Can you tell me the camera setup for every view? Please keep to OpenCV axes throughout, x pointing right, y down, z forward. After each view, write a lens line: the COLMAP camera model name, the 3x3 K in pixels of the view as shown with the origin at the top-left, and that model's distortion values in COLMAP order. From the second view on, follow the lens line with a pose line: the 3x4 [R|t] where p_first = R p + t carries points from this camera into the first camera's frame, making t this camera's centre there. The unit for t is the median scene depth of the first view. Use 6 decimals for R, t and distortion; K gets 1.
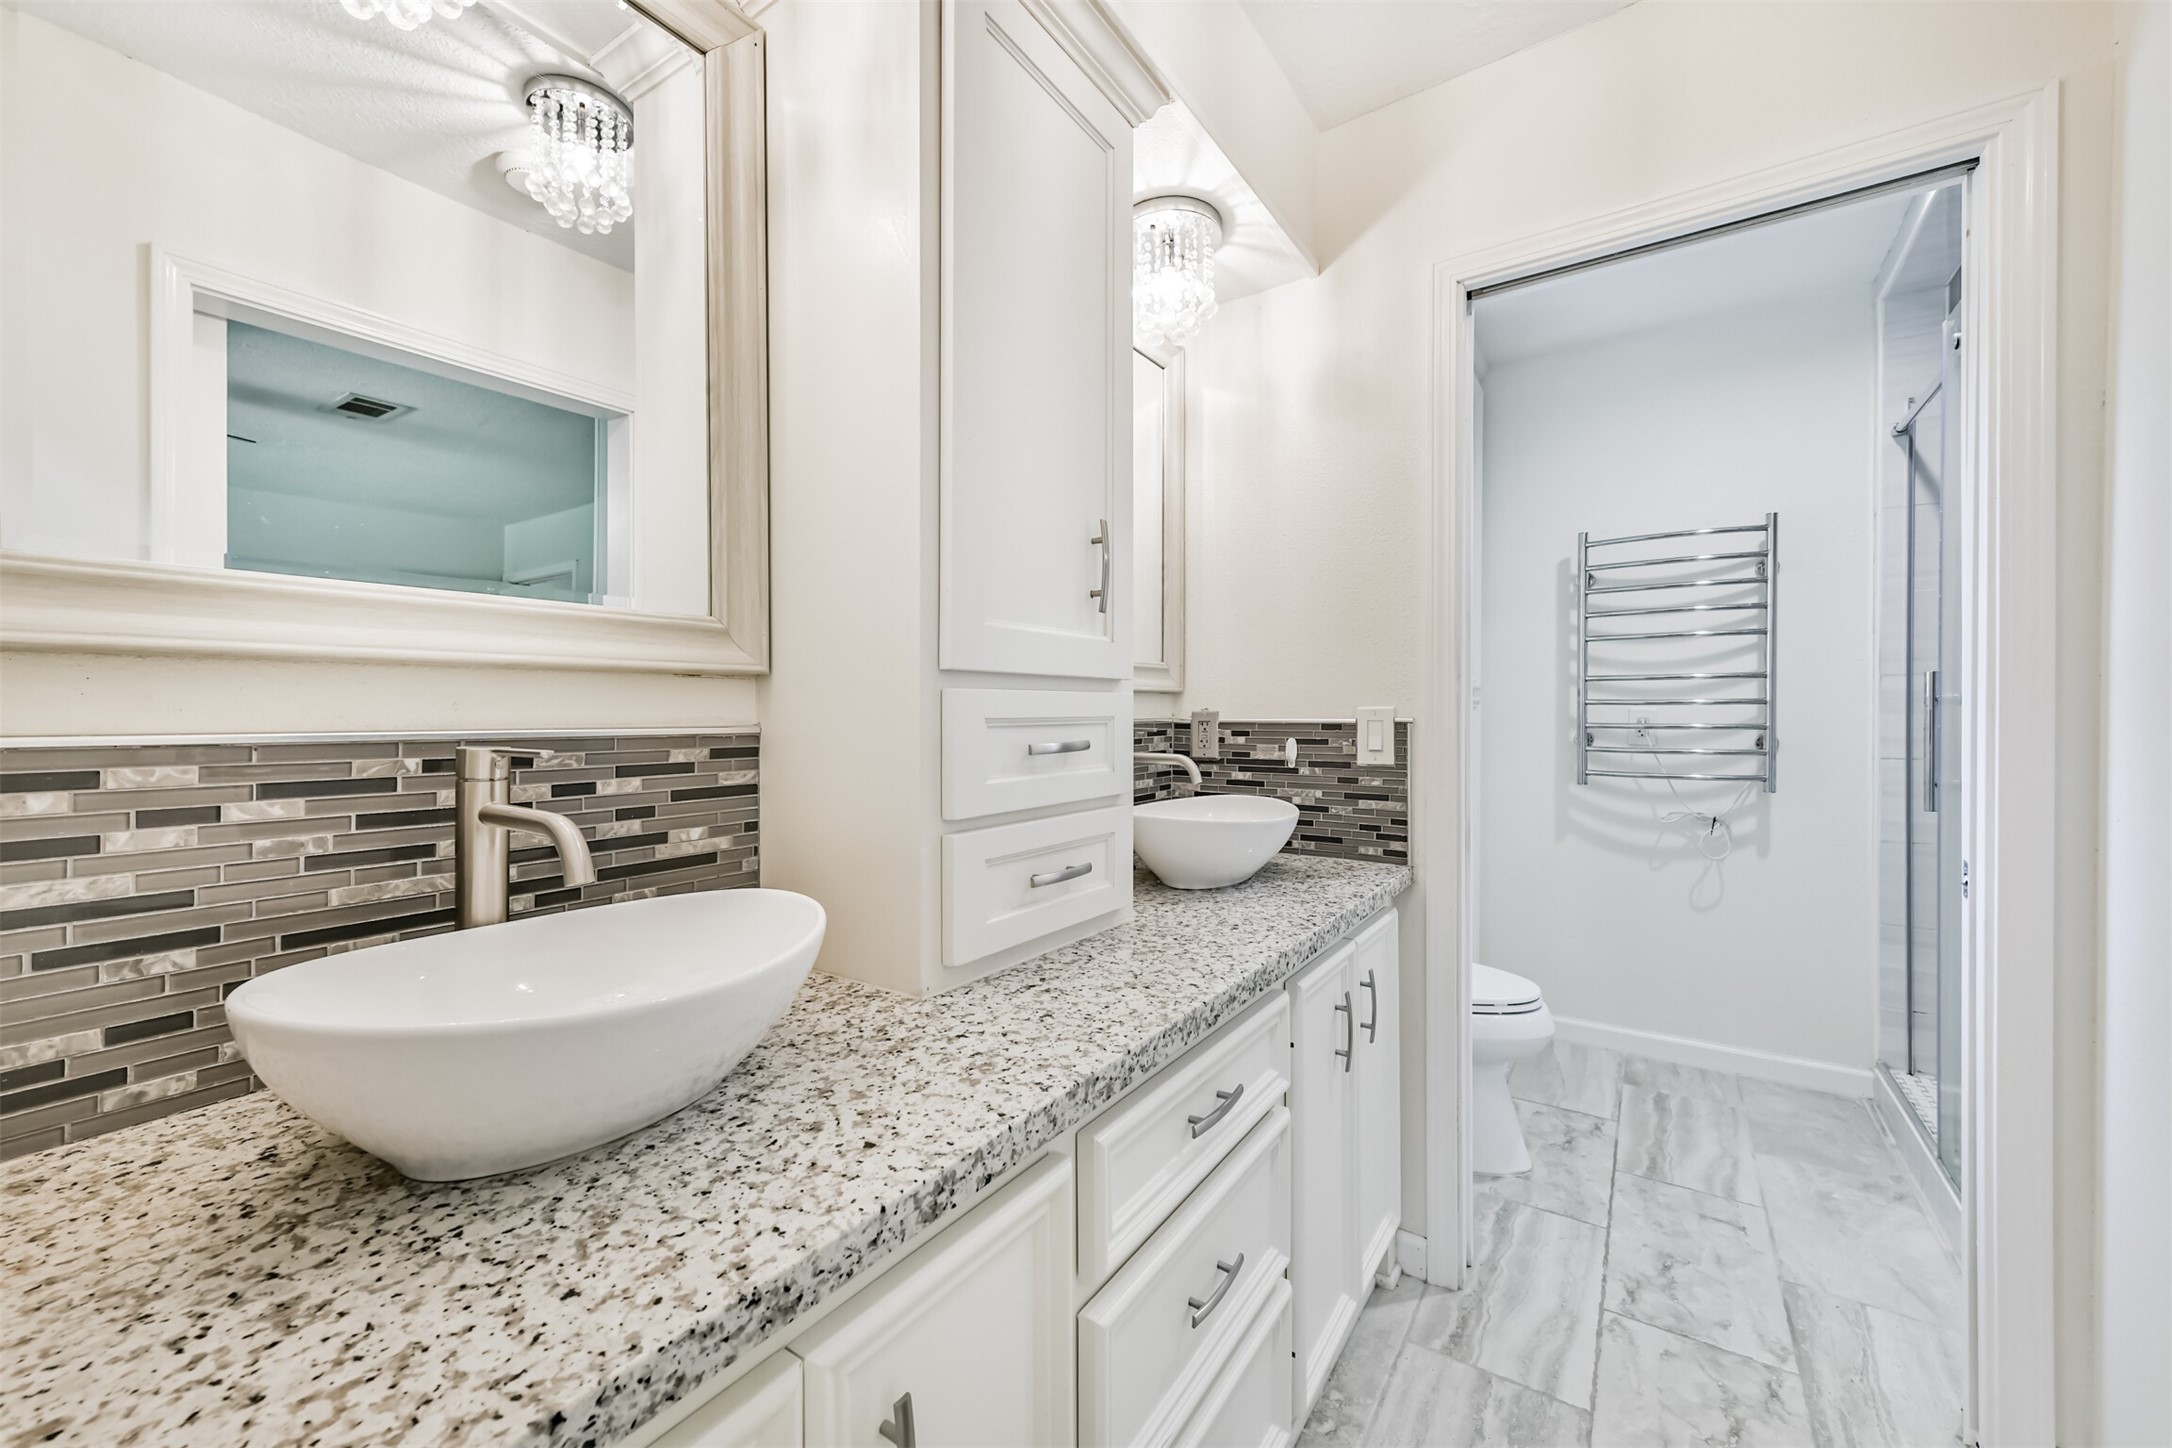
lens RADIAL K [[846.9, 0, 1086.0], [0, 846.9, 724.0], [0, 0, 1]] dist [0.008946, -0.000102]
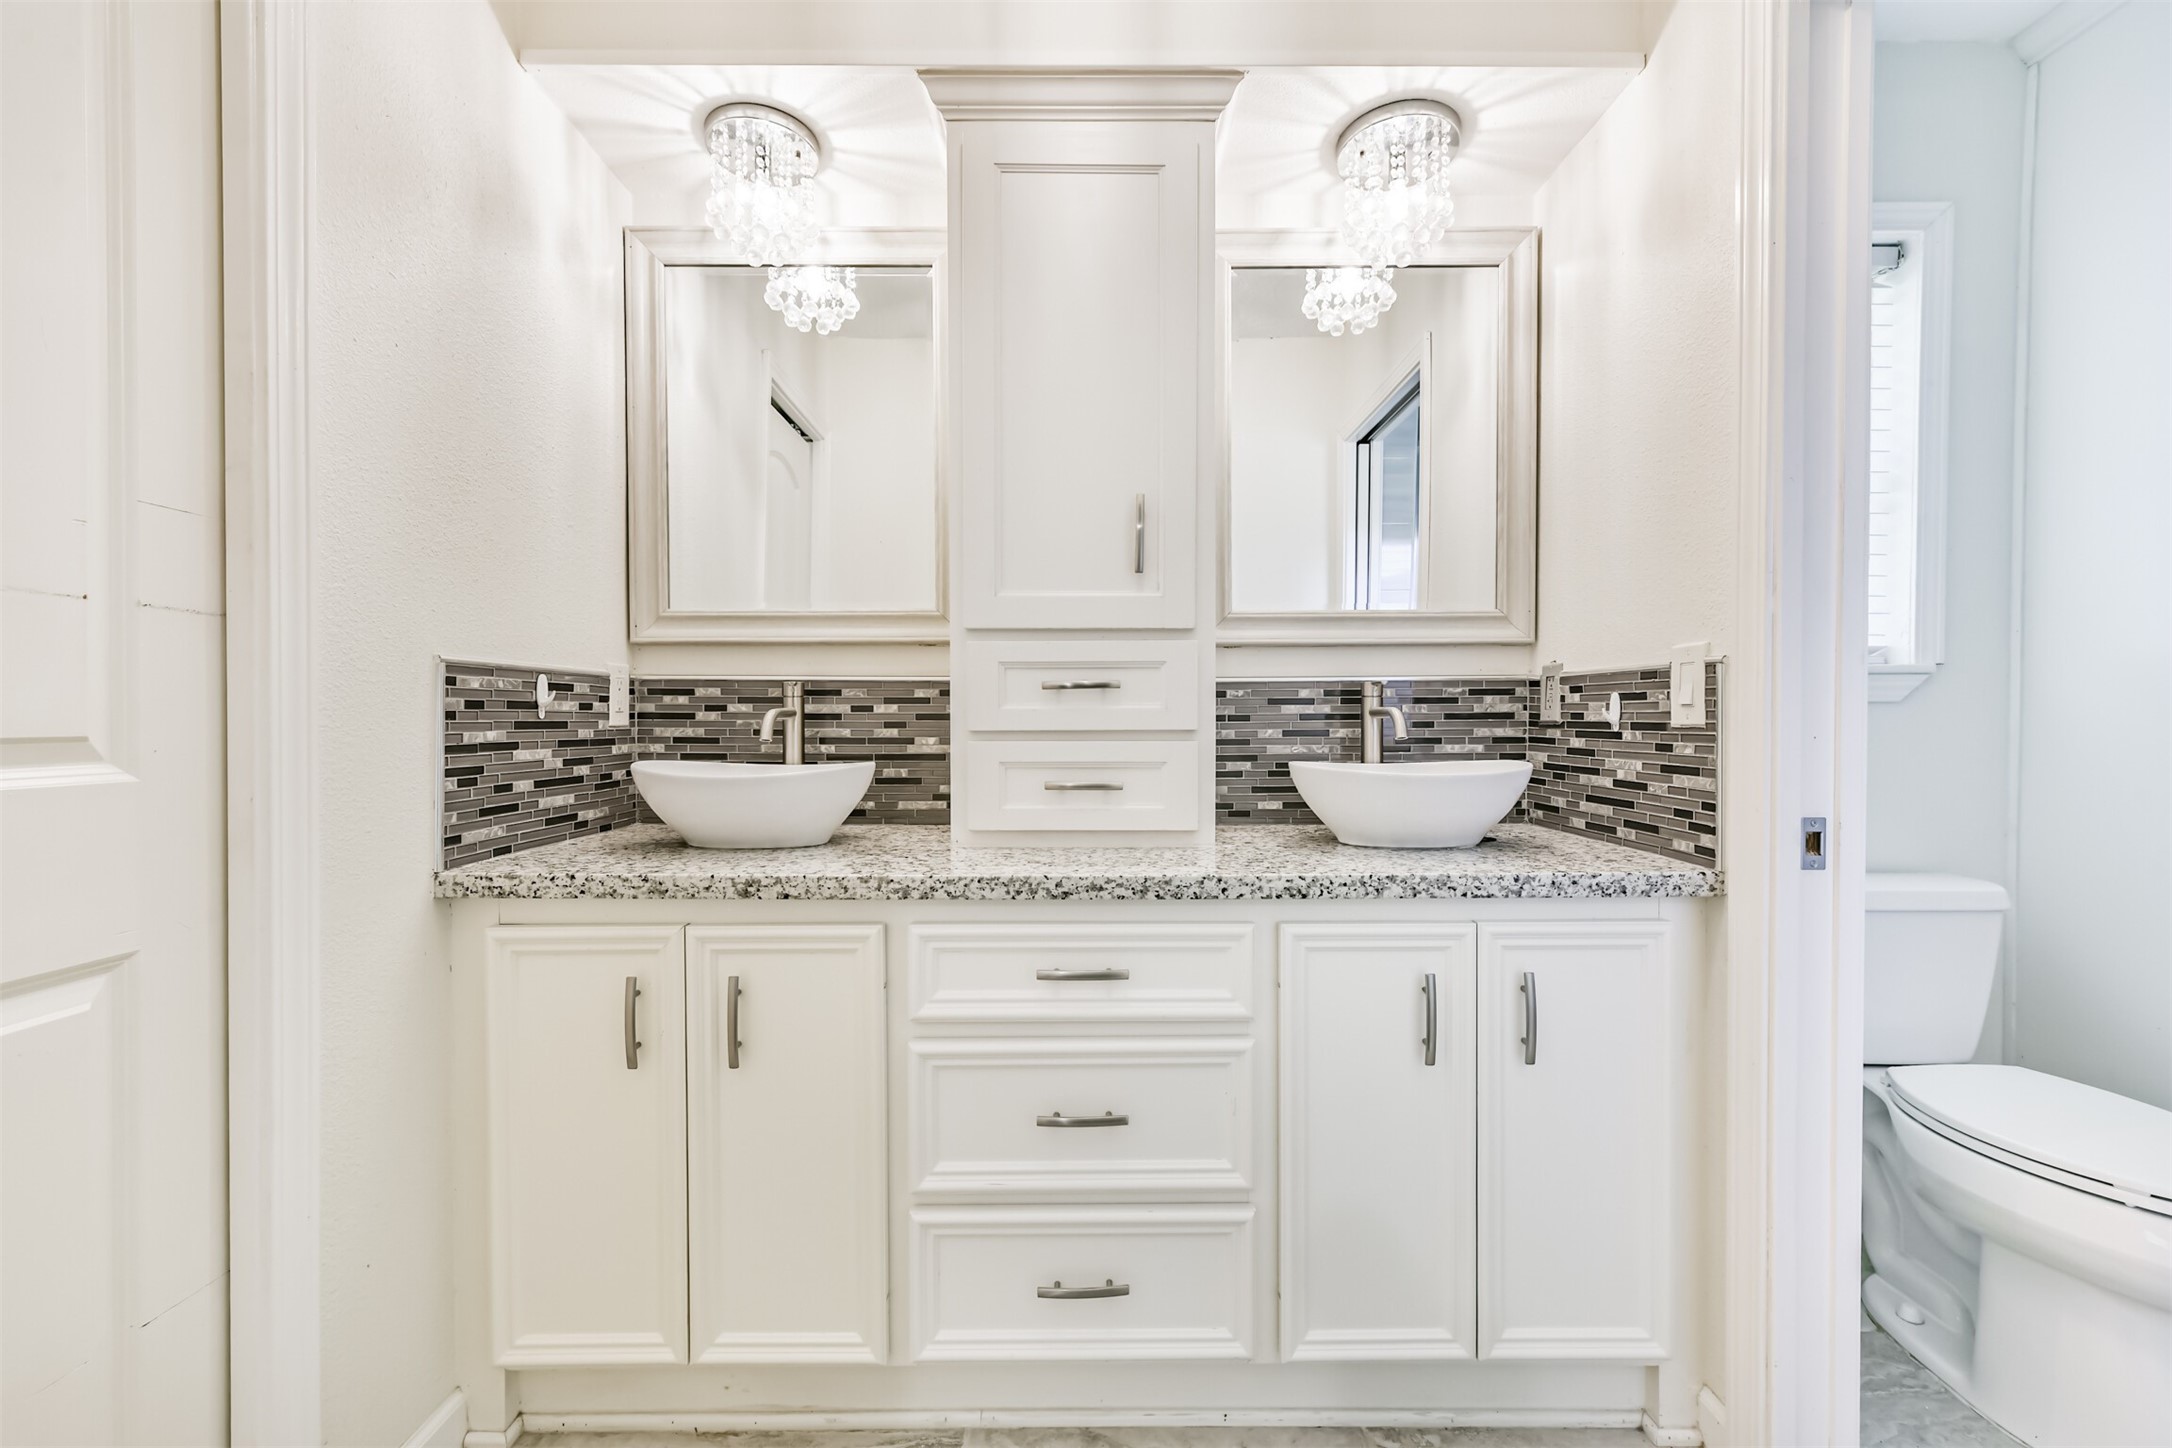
lens RADIAL K [[905.4, 0, 1085.6], [0, 905.4, 732.4], [0, 0, 1]] dist [0.009340, 0.000155]
pose [[0.561135, 0.017370, -0.827542, 0.804947], [-0.013024, 0.999841, 0.012155, 0.060126], [0.827622, 0.003958, 0.561272, 0.179059]]
